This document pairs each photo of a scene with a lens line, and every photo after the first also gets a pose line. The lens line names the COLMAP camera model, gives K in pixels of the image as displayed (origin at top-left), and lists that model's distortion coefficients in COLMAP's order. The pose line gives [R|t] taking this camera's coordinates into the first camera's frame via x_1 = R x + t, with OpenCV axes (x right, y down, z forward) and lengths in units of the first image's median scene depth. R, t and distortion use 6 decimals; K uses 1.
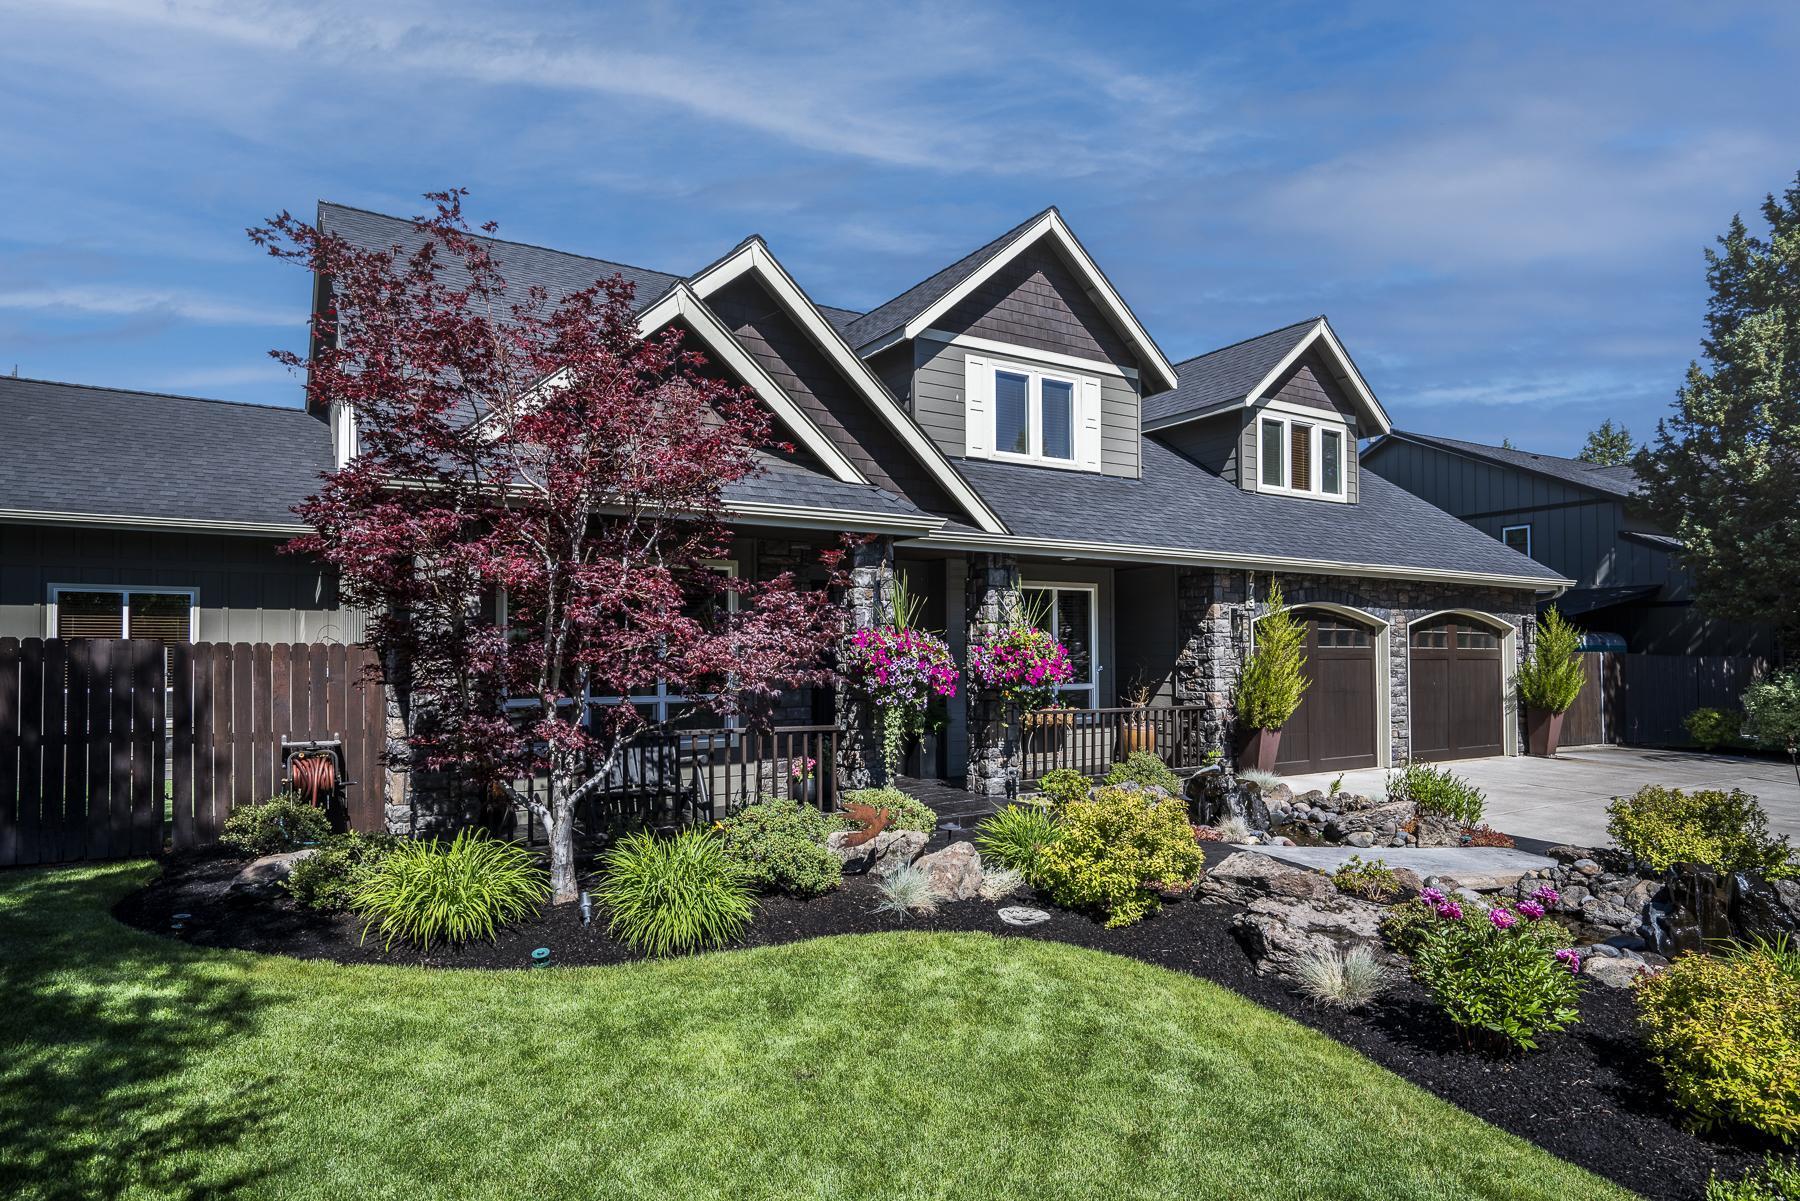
lens RADIAL K [[1025.8, 0, 895.9], [0, 1025.8, 640.7], [0, 0, 1]] dist [0.001880, -0.000051]
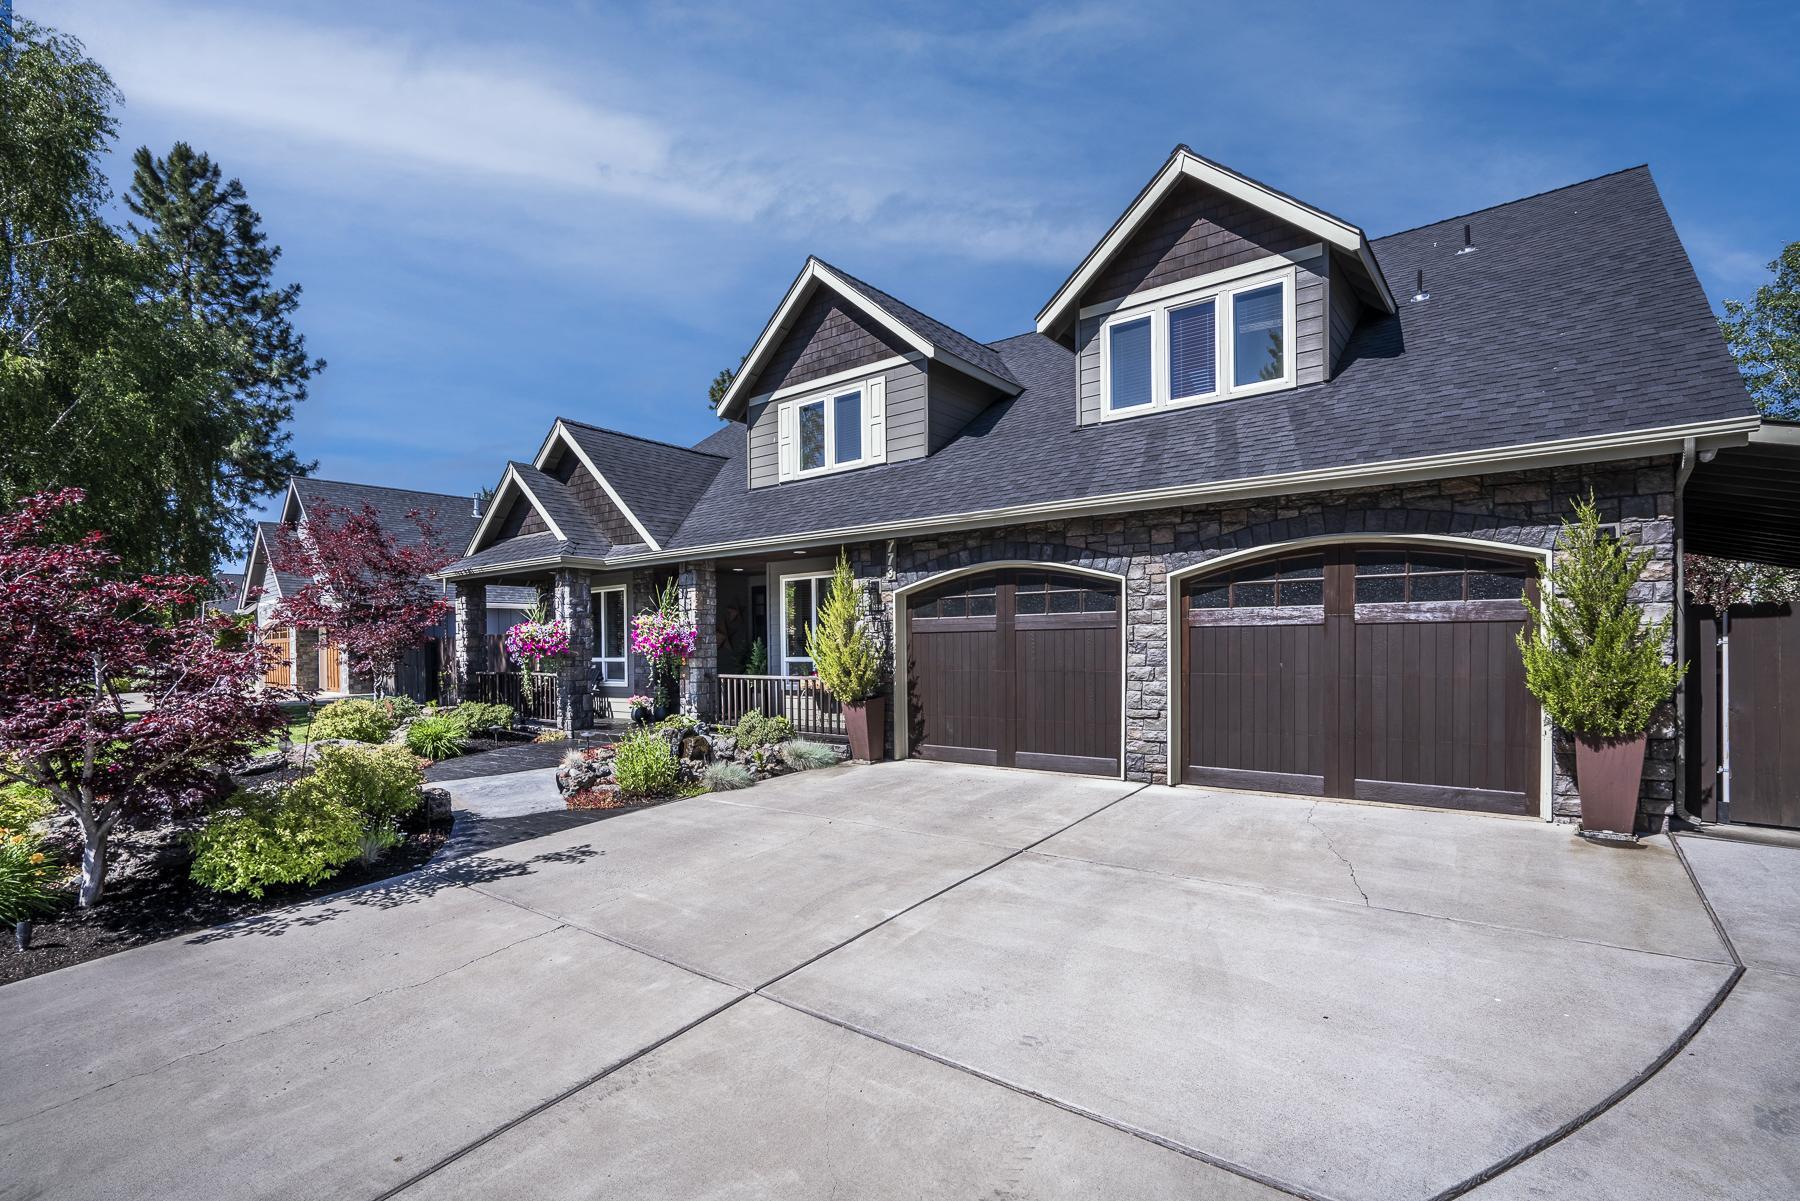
lens RADIAL K [[853.2, 0, 866.7], [0, 853.2, 644.1], [0, 0, 1]] dist [-0.000215, 0.000025]
pose [[0.321146, -0.003620, -0.947023, 1.074280], [0.024713, 0.999684, 0.004559, 0.024290], [0.946707, -0.024868, 0.321134, 0.704937]]
